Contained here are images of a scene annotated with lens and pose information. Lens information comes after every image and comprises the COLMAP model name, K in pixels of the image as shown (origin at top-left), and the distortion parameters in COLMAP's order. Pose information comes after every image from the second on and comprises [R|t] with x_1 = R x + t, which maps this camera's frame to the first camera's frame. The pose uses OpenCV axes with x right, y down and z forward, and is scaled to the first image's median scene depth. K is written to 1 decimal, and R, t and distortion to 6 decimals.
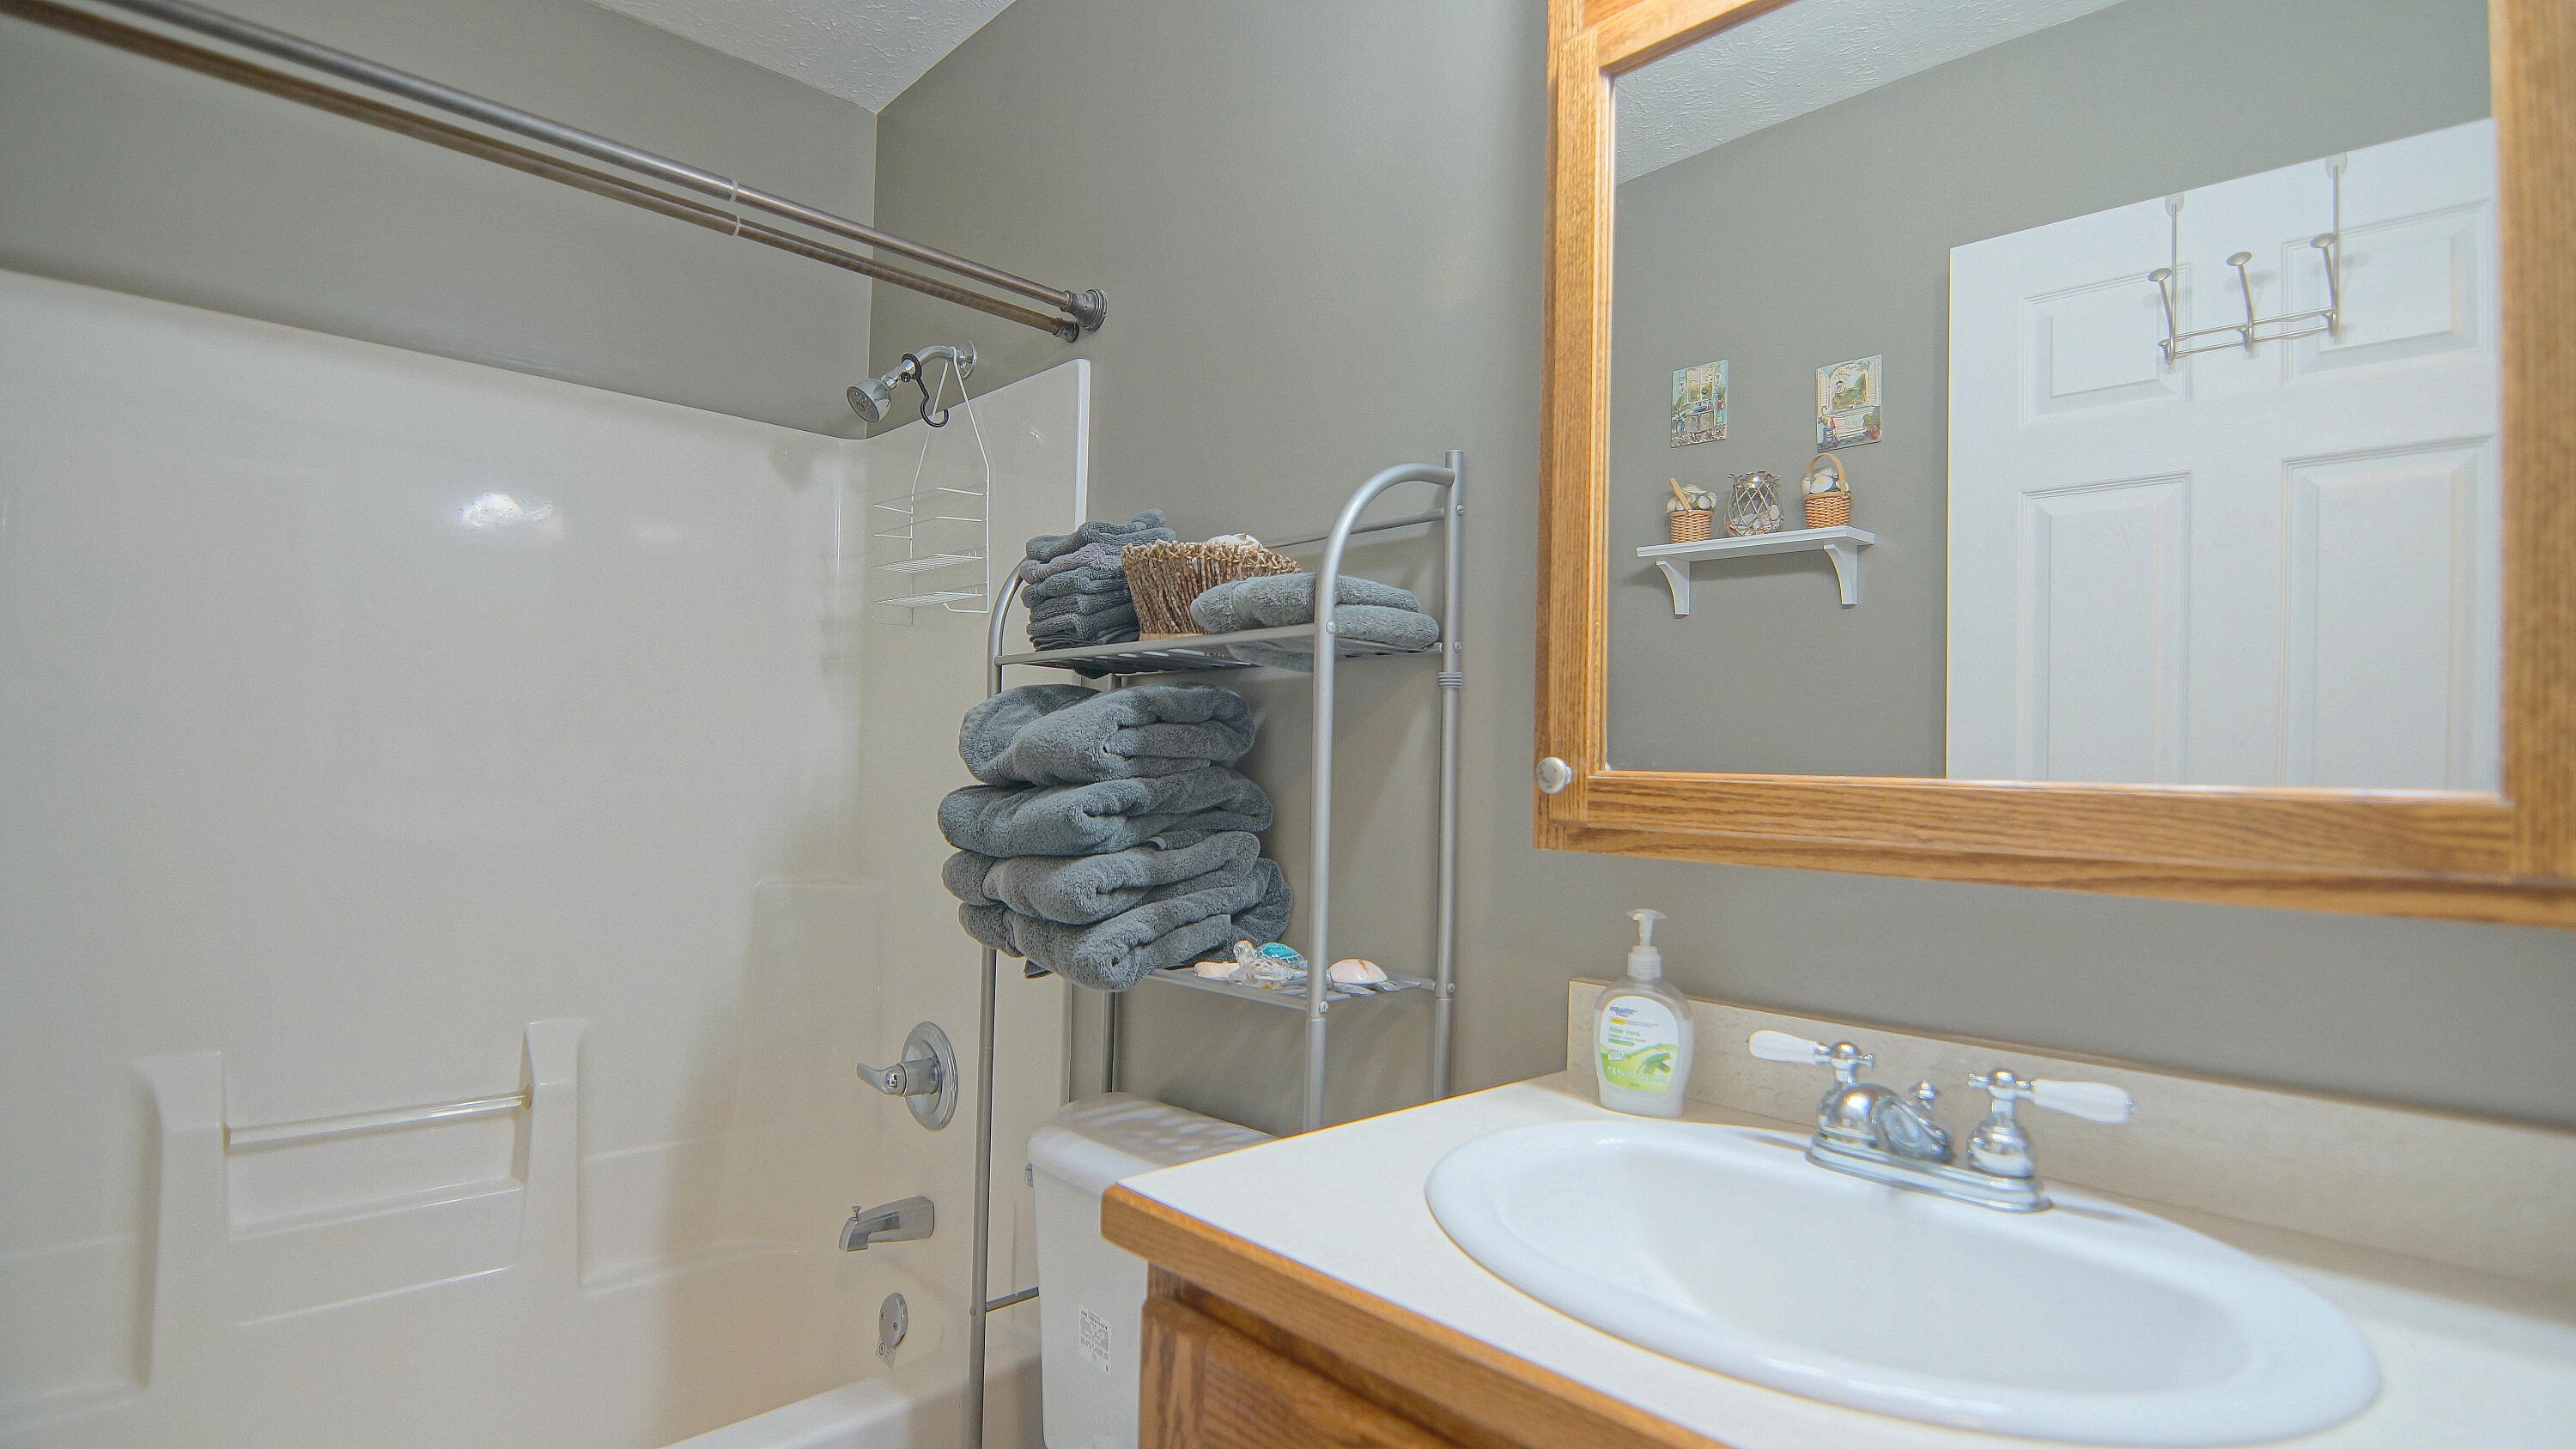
lens RADIAL K [[1223.2, 0, 1293.6], [0, 1223.2, 761.3], [0, 0, 1]] dist [0.000718, -0.000097]
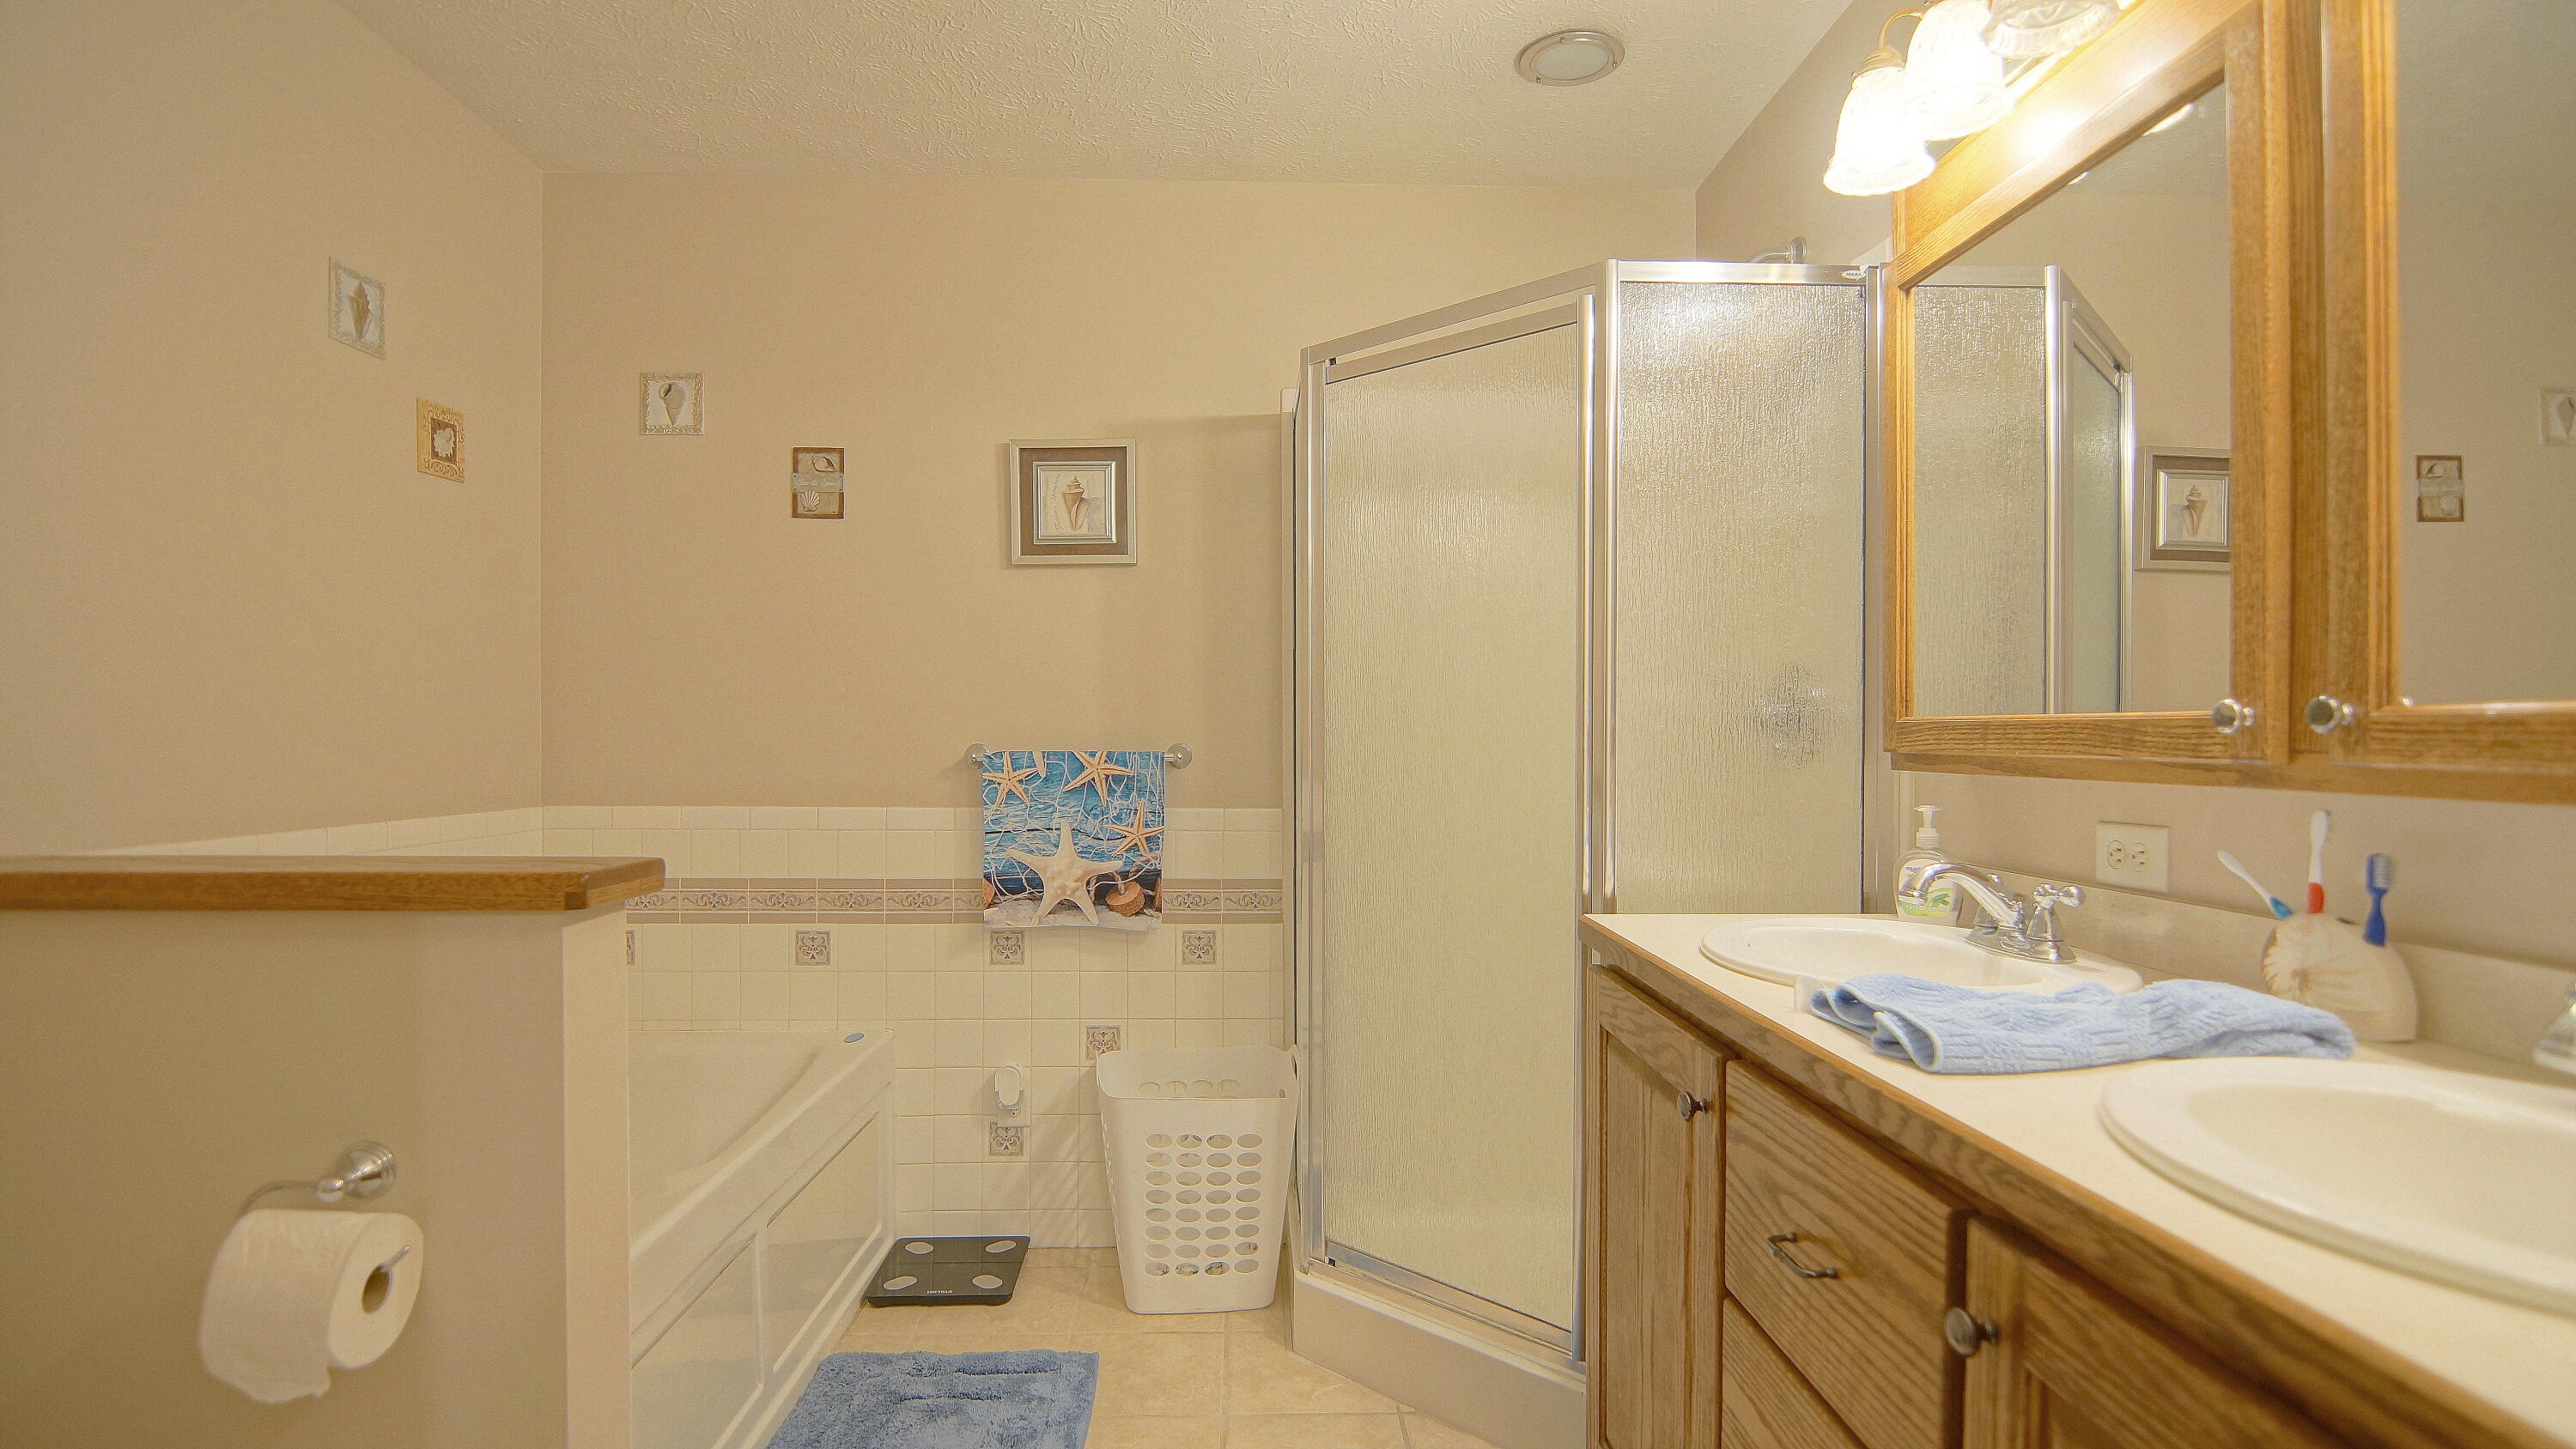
lens RADIAL K [[1242.5, 0, 1264.8], [0, 1242.5, 744.2], [0, 0, 1]] dist [-0.030691, -0.000744]
pose [[0.717399, -0.030273, -0.696005, 0.695869], [0.039035, 0.999233, -0.003228, 0.008551], [0.695568, -0.024853, 0.718030, -0.696346]]
